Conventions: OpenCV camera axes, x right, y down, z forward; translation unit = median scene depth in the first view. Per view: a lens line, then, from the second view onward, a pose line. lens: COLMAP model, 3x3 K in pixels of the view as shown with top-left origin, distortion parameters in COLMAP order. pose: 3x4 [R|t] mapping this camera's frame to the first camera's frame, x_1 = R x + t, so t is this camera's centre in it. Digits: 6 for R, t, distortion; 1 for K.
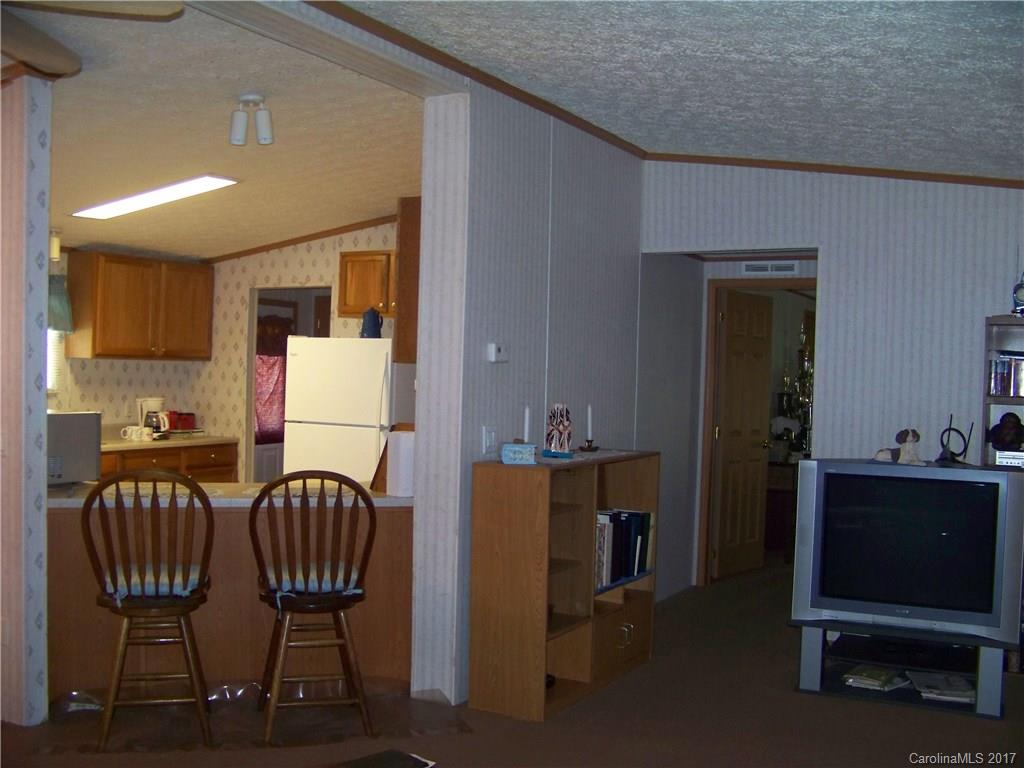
lens RADIAL K [[1066.2, 0, 514.0], [0, 1066.2, 398.8], [0, 0, 1]] dist [-0.248277, 0.319362]
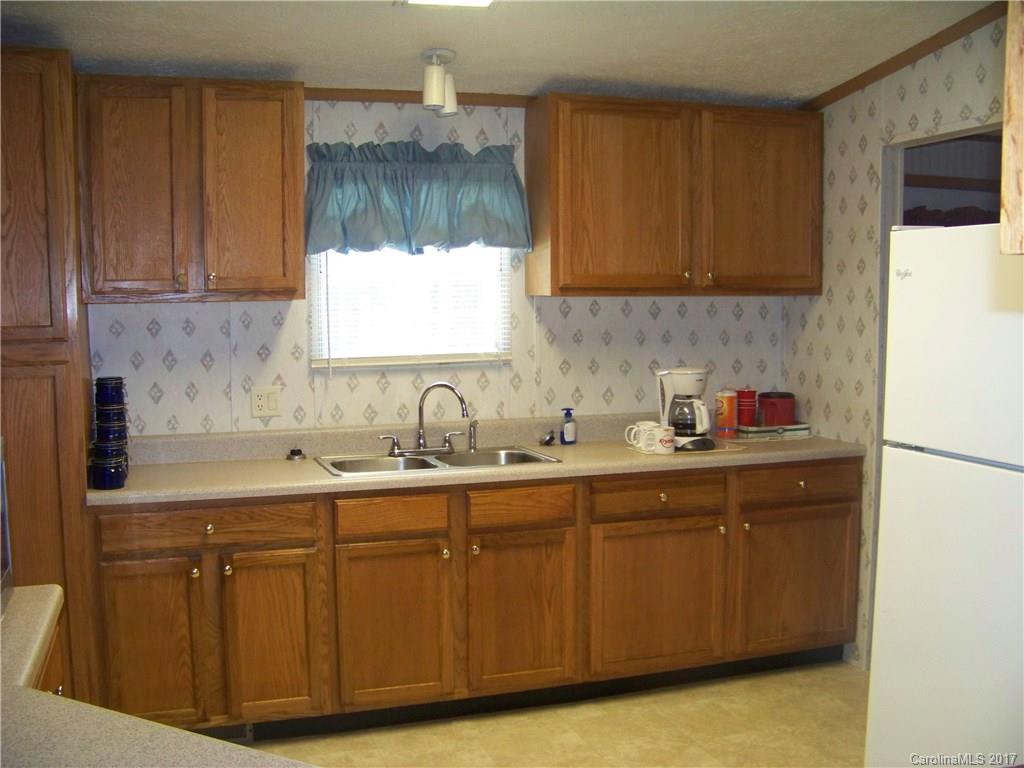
lens RADIAL K [[1066.2, 0, 514.0], [0, 1066.2, 398.8], [0, 0, 1]] dist [-0.248277, 0.319362]
pose [[0.725773, 0.033581, -0.687114, -0.057651], [0.008159, 0.998317, 0.057409, -0.022120], [0.687885, -0.047273, 0.724278, 0.726019]]
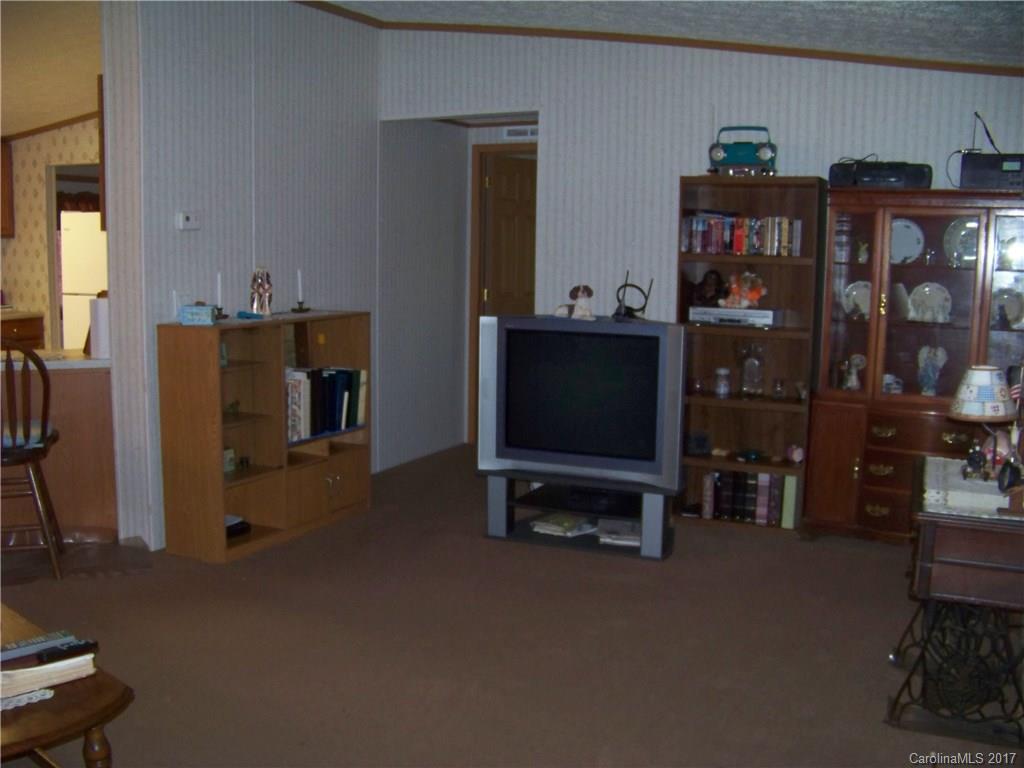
lens RADIAL K [[1066.2, 0, 514.0], [0, 1066.2, 398.8], [0, 0, 1]] dist [-0.248277, 0.319362]
pose [[0.998926, -0.020264, 0.041680, 0.220317], [0.015158, 0.992735, 0.119363, 0.011761], [-0.043796, -0.118603, 0.991975, -0.049383]]
